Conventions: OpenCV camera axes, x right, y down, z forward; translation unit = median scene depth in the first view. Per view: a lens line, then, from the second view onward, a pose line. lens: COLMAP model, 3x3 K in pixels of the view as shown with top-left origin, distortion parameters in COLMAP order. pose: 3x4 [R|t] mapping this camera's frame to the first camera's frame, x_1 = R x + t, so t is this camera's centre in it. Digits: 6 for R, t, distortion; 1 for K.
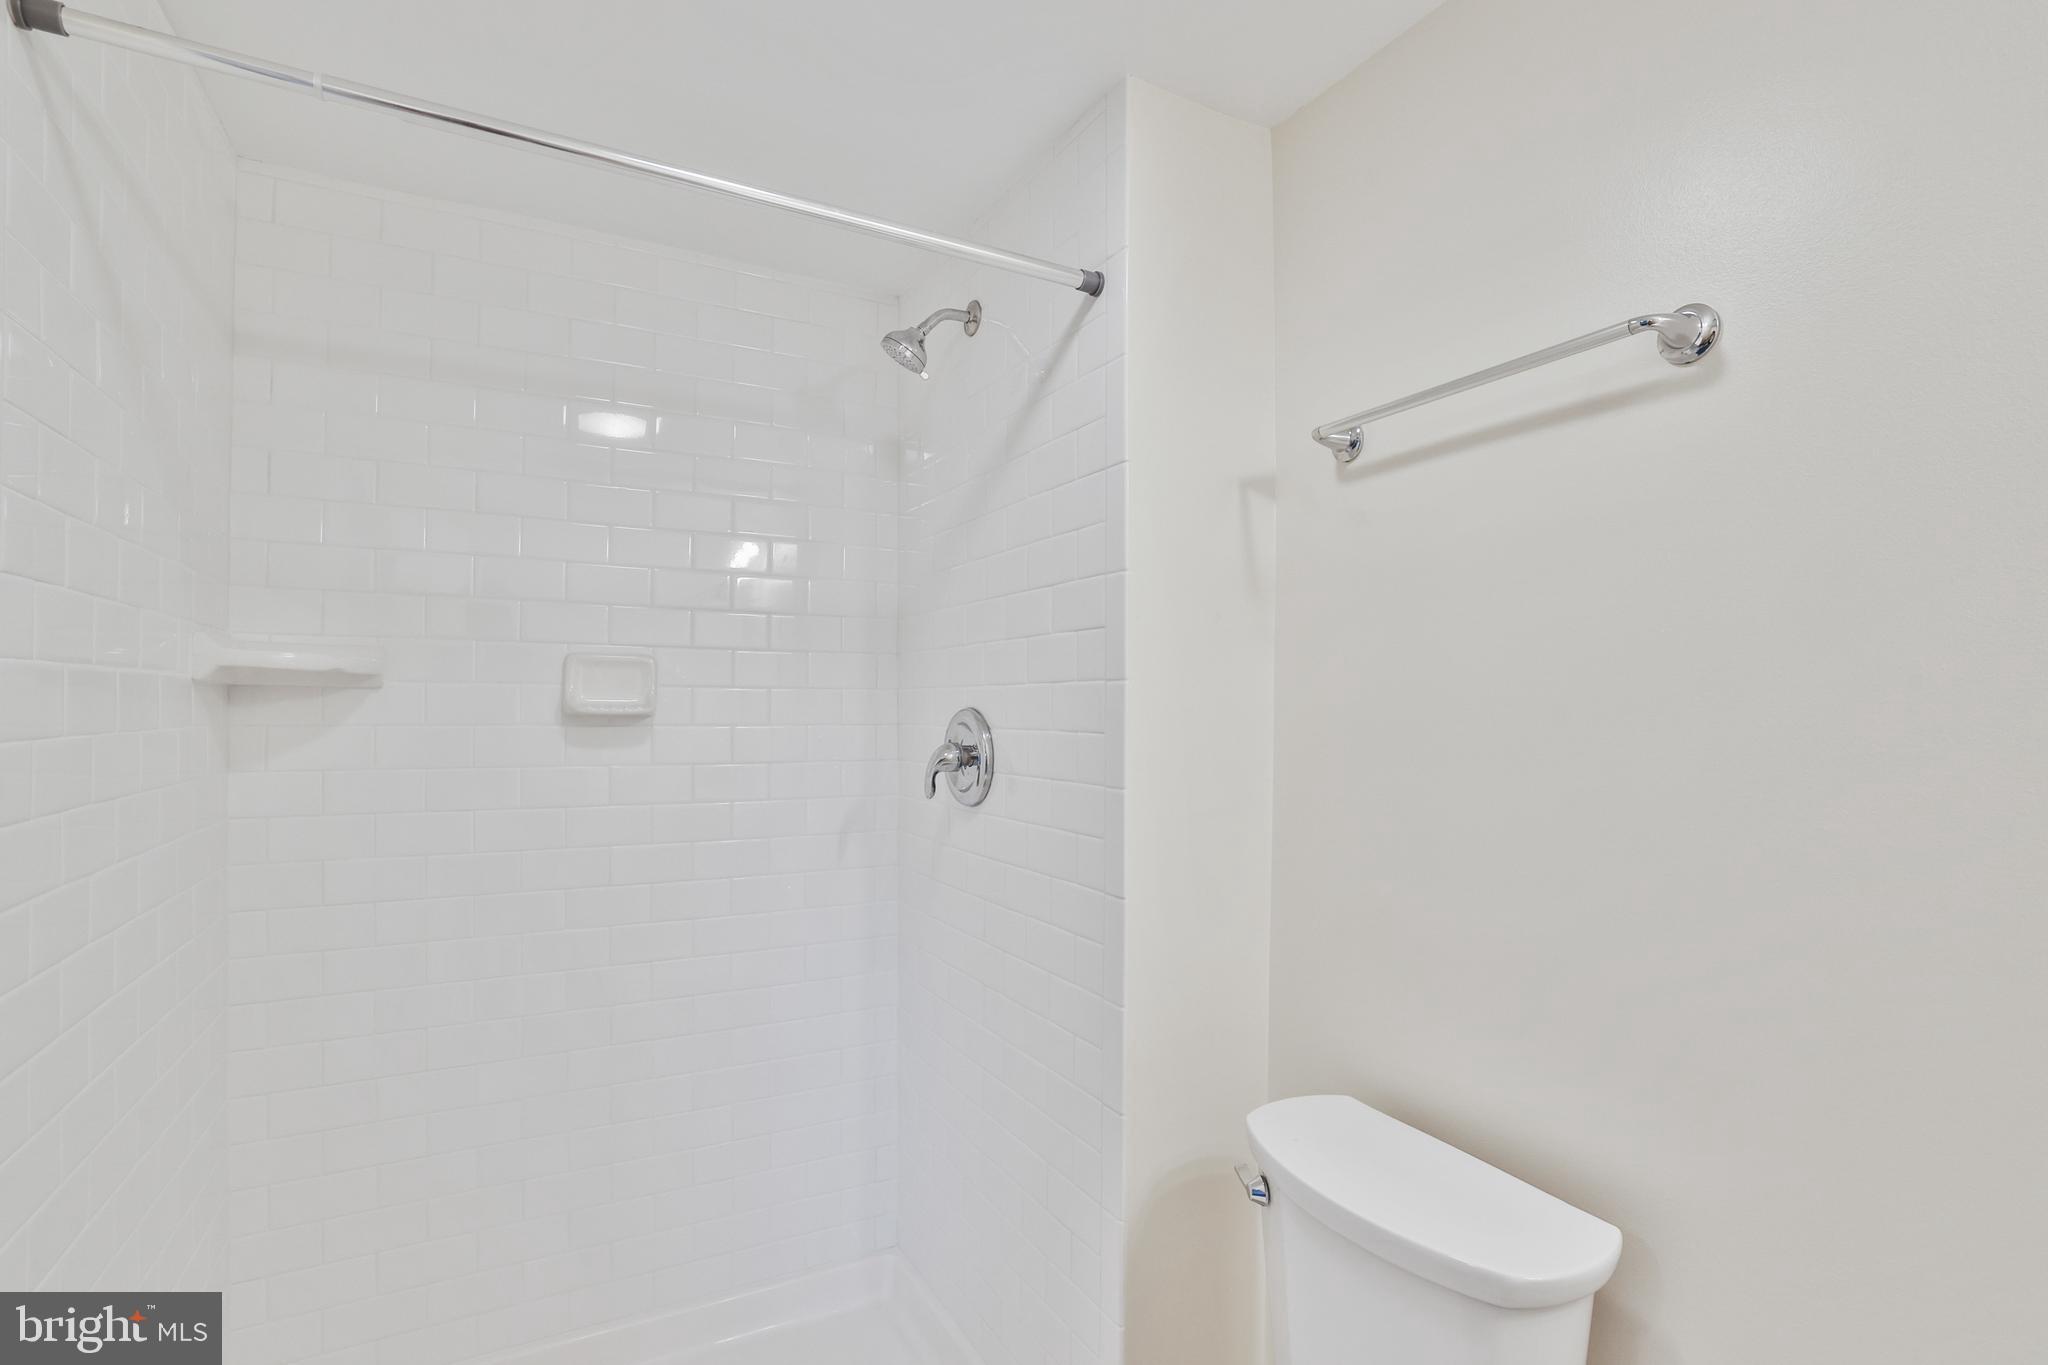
lens RADIAL K [[955.2, 0, 1053.5], [0, 955.2, 704.2], [0, 0, 1]] dist [-0.031736, -0.000120]
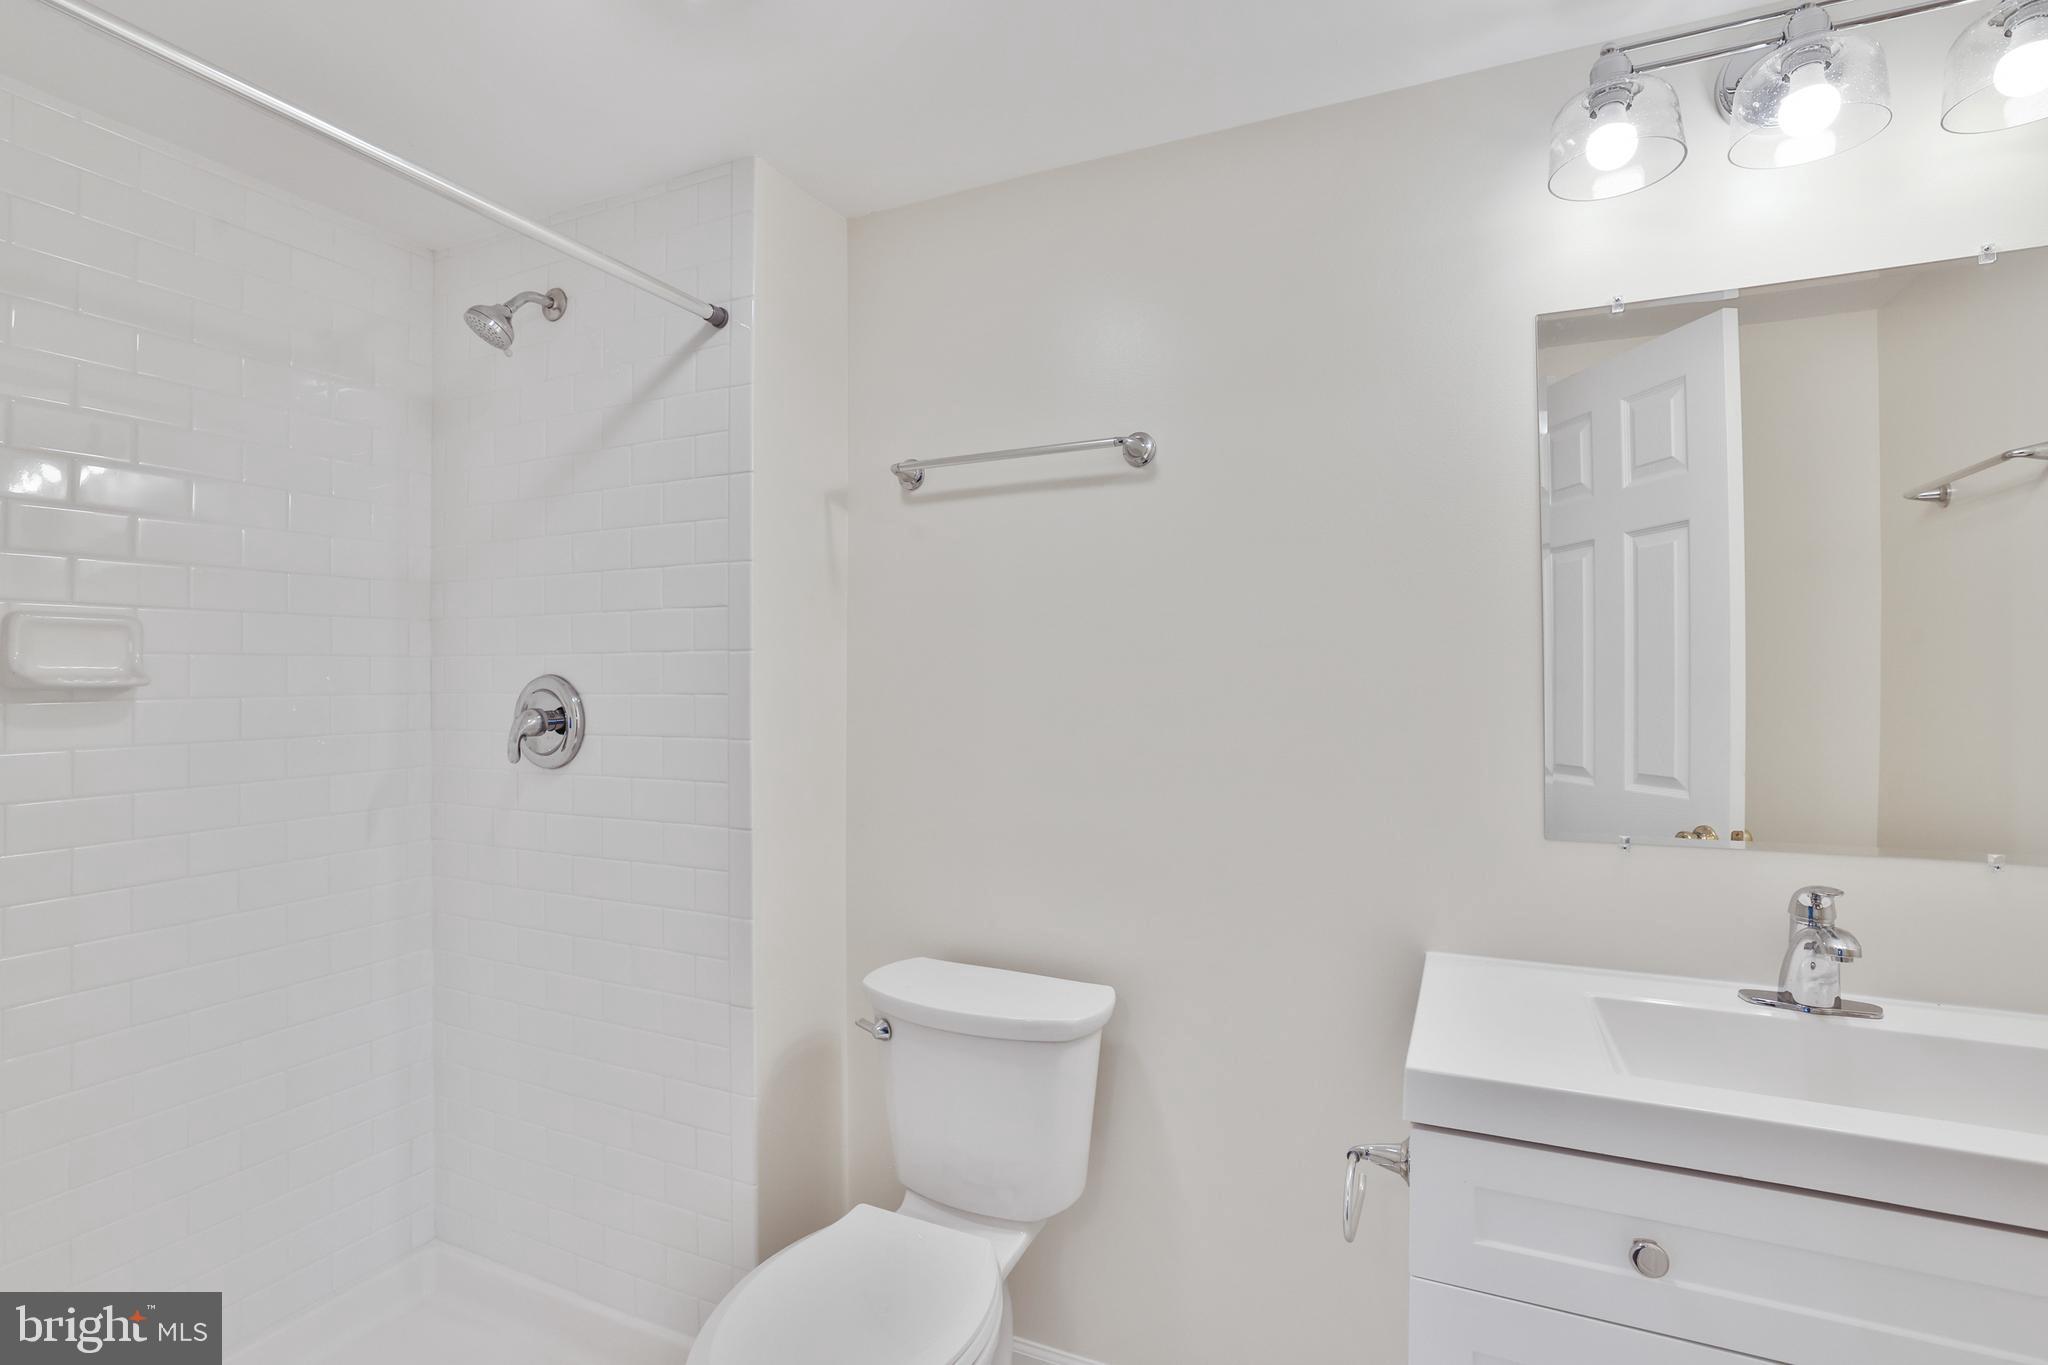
lens RADIAL K [[956.1, 0, 1034.1], [0, 956.1, 658.9], [0, 0, 1]] dist [-0.048016, 0.021483]
pose [[0.802376, 0.000373, 0.596818, -0.289657], [0.005805, 0.999948, -0.008429, -0.002227], [-0.596790, 0.010228, 0.802332, -0.152294]]
